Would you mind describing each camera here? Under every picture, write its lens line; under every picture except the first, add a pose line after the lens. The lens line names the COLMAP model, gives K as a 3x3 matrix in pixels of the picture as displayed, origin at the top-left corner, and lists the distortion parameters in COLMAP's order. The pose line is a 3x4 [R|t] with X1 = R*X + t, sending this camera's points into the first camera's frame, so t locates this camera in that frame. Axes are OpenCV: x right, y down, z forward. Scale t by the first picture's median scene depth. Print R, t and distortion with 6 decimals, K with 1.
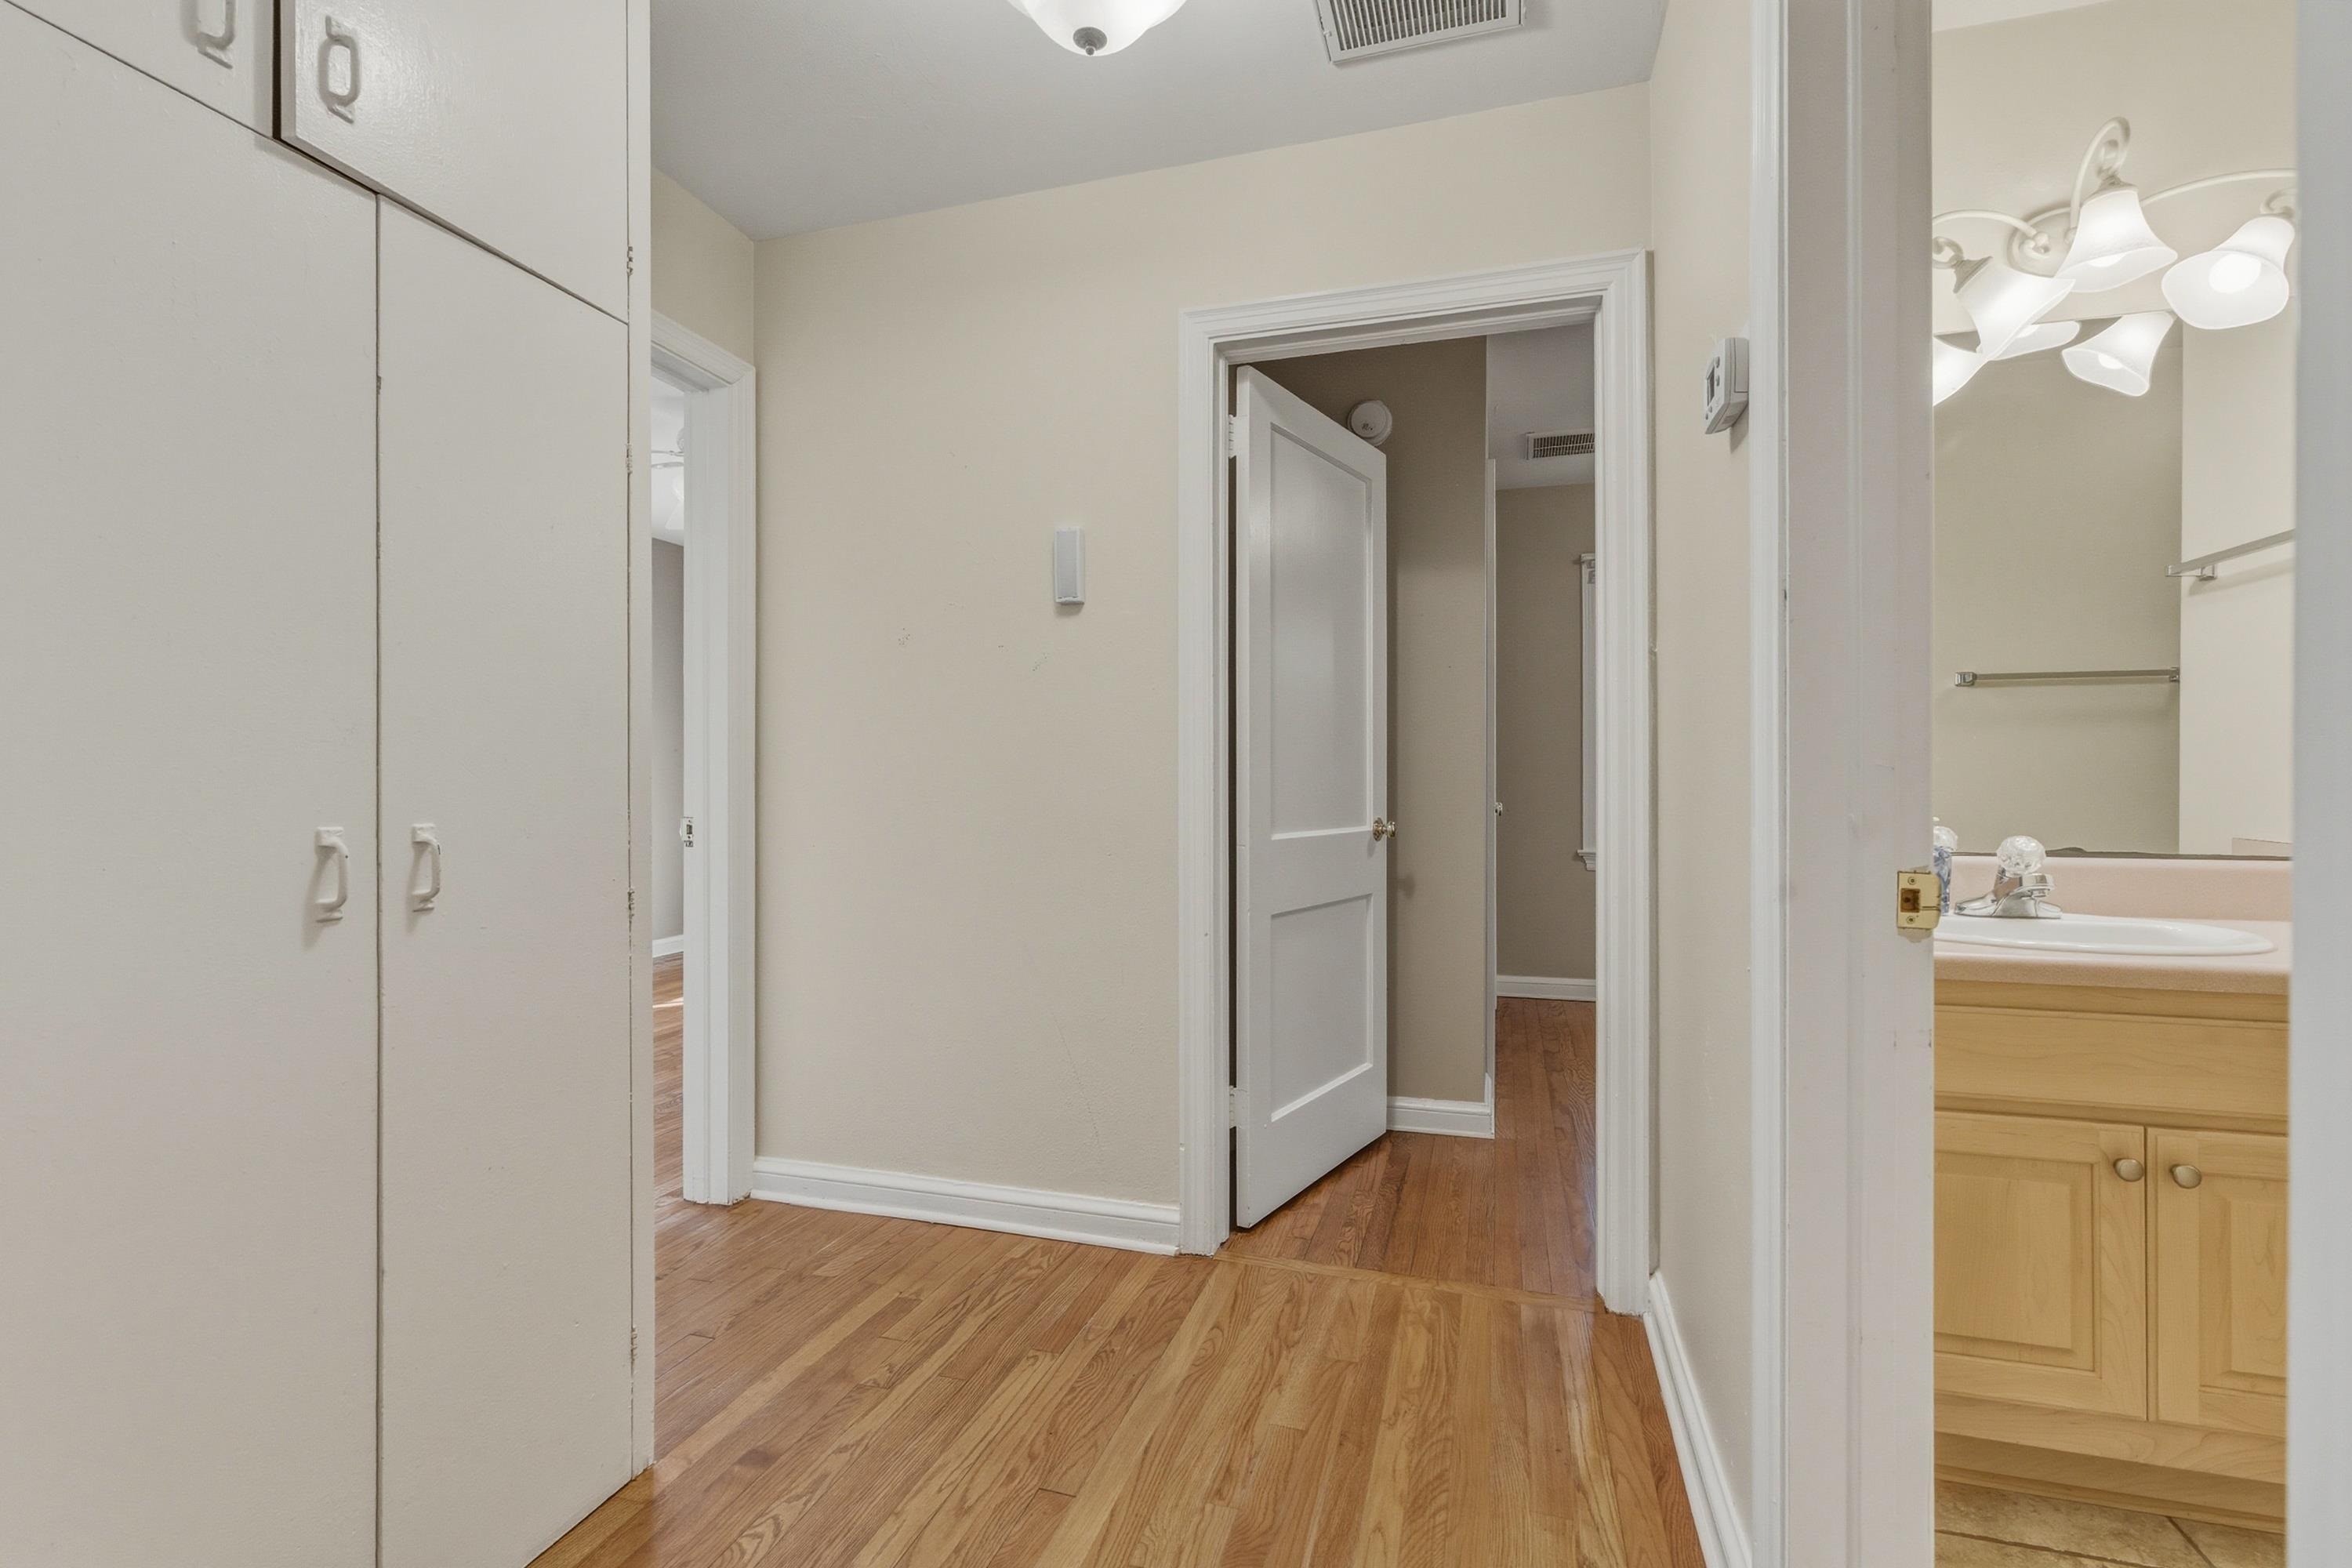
lens RADIAL K [[1050.6, 0, 1204.3], [0, 1050.6, 769.4], [0, 0, 1]] dist [0.007249, 0.000036]
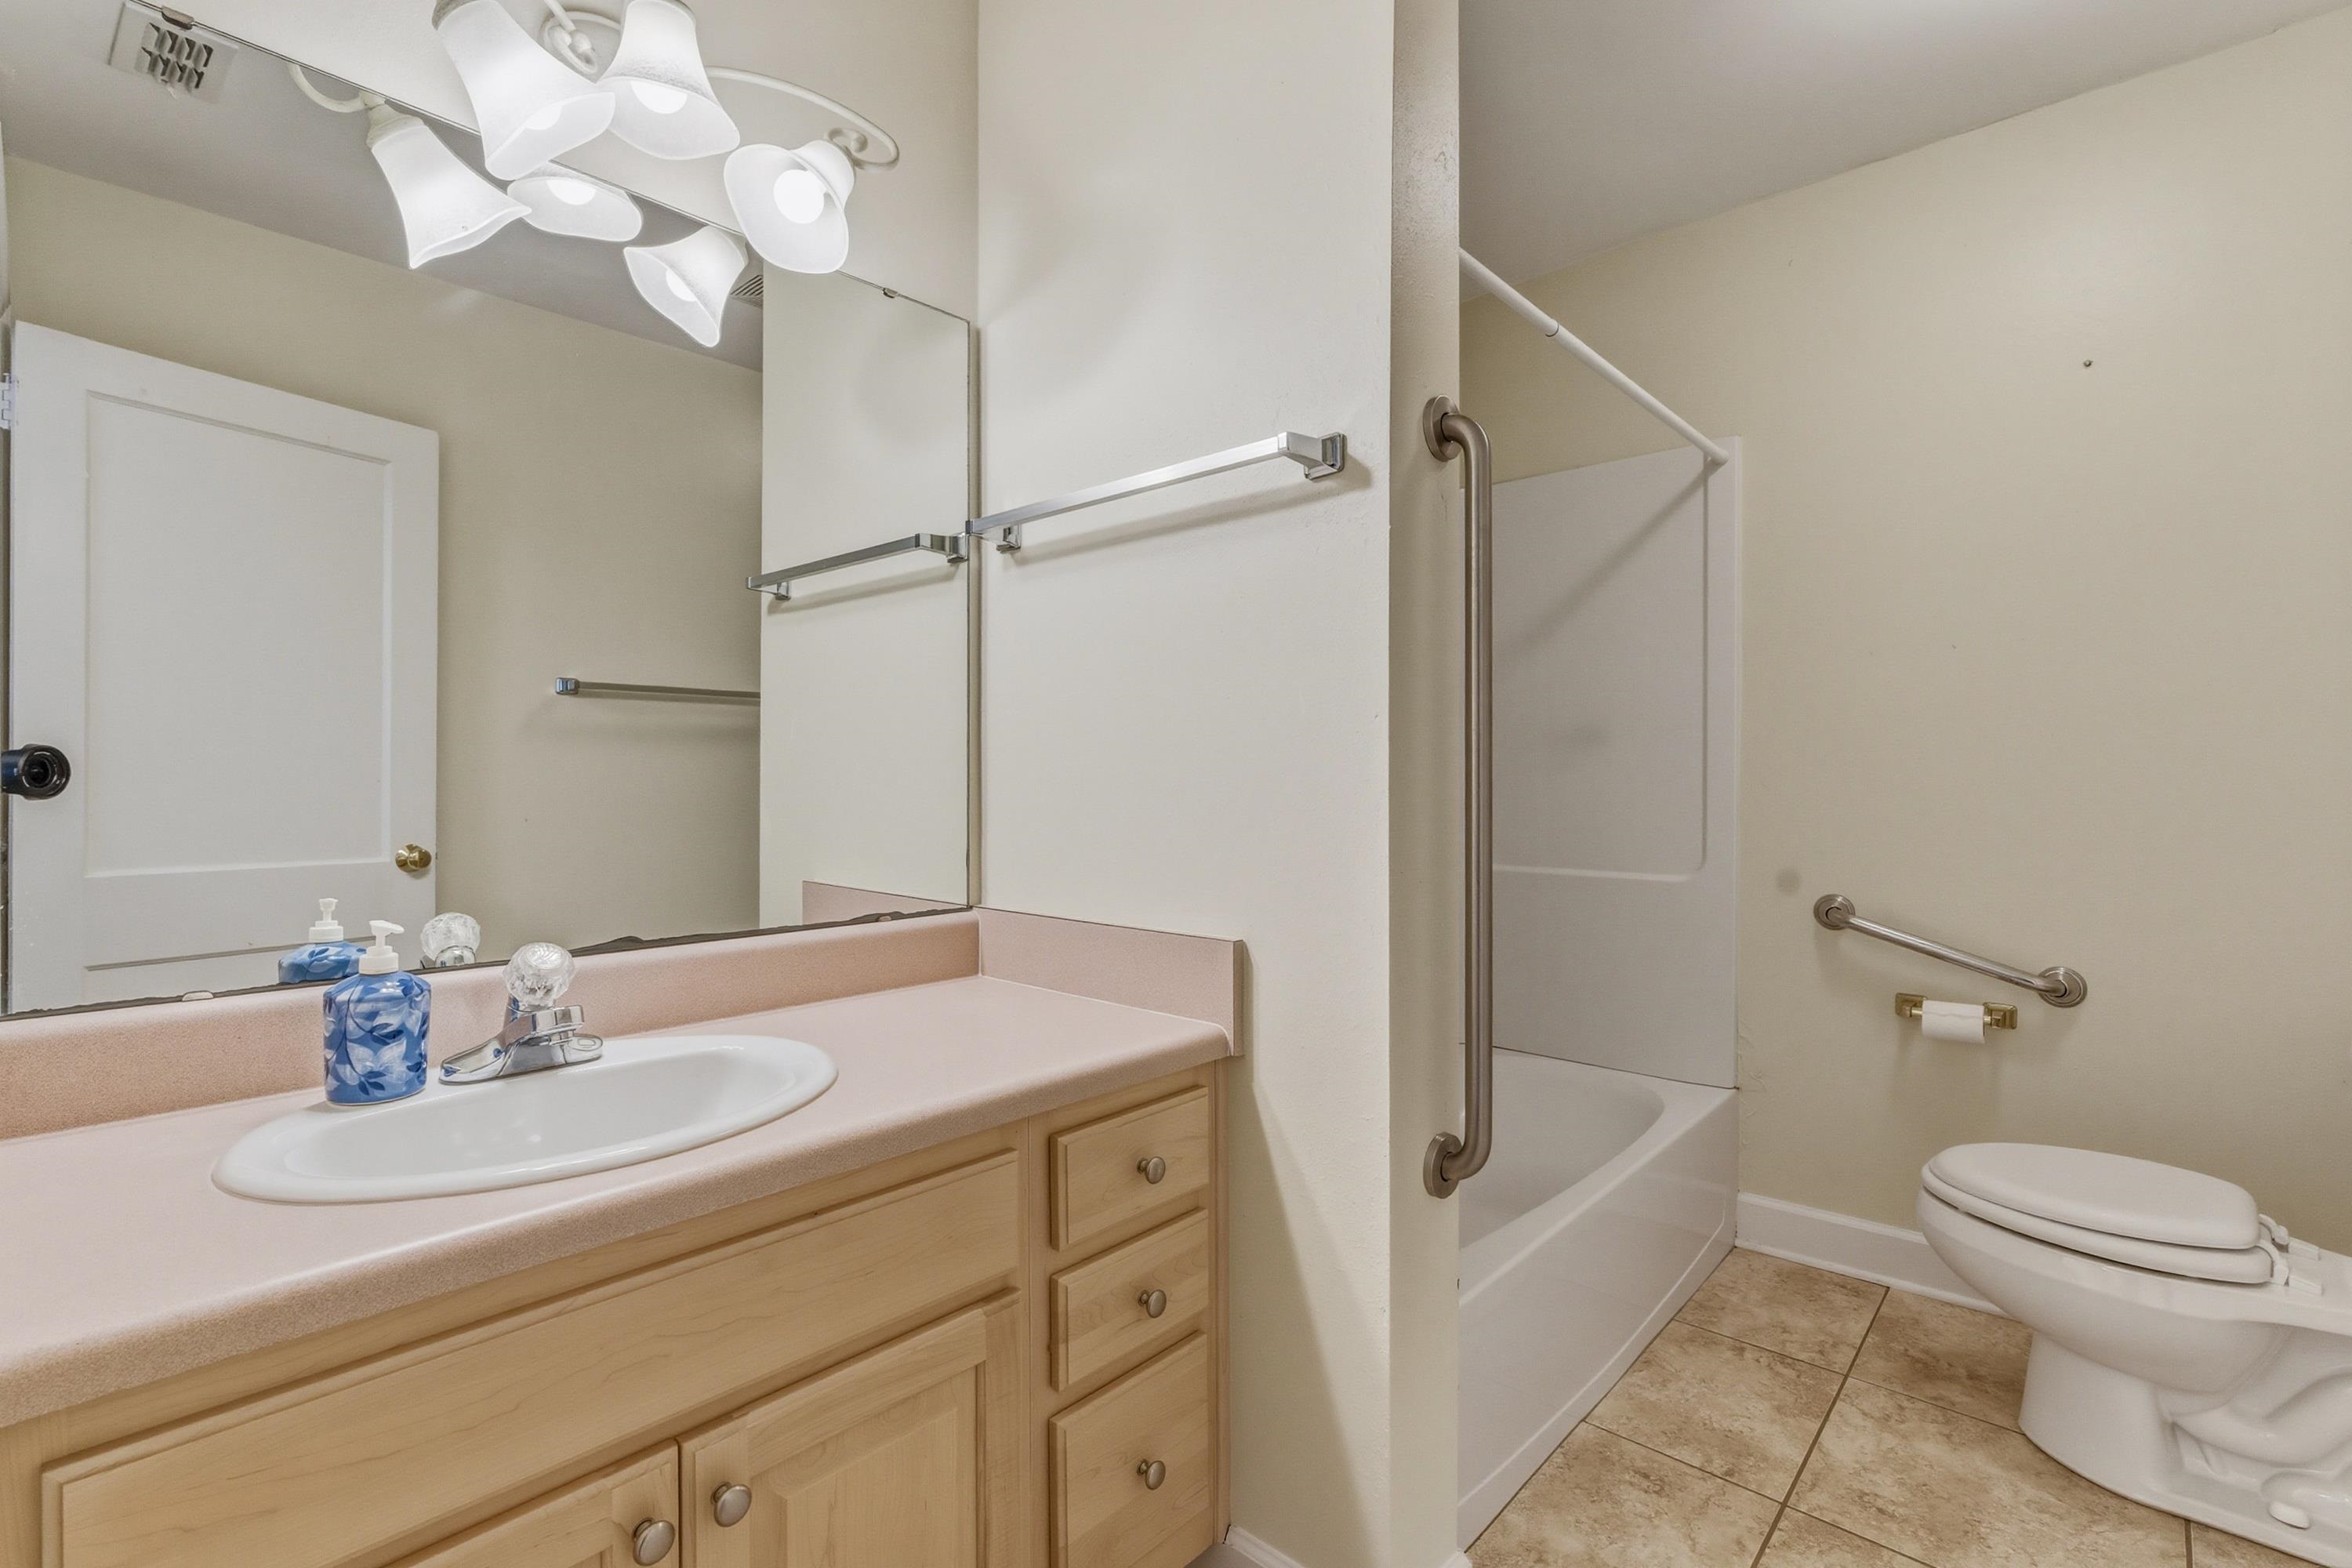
lens RADIAL K [[1050.6, 0, 1204.3], [0, 1050.6, 769.4], [0, 0, 1]] dist [0.007249, 0.000036]
pose [[0.426240, 0.002563, 0.904607, 0.353639], [-0.001828, 0.999996, -0.001972, -0.036996], [-0.904608, -0.000813, 0.426243, 0.354300]]
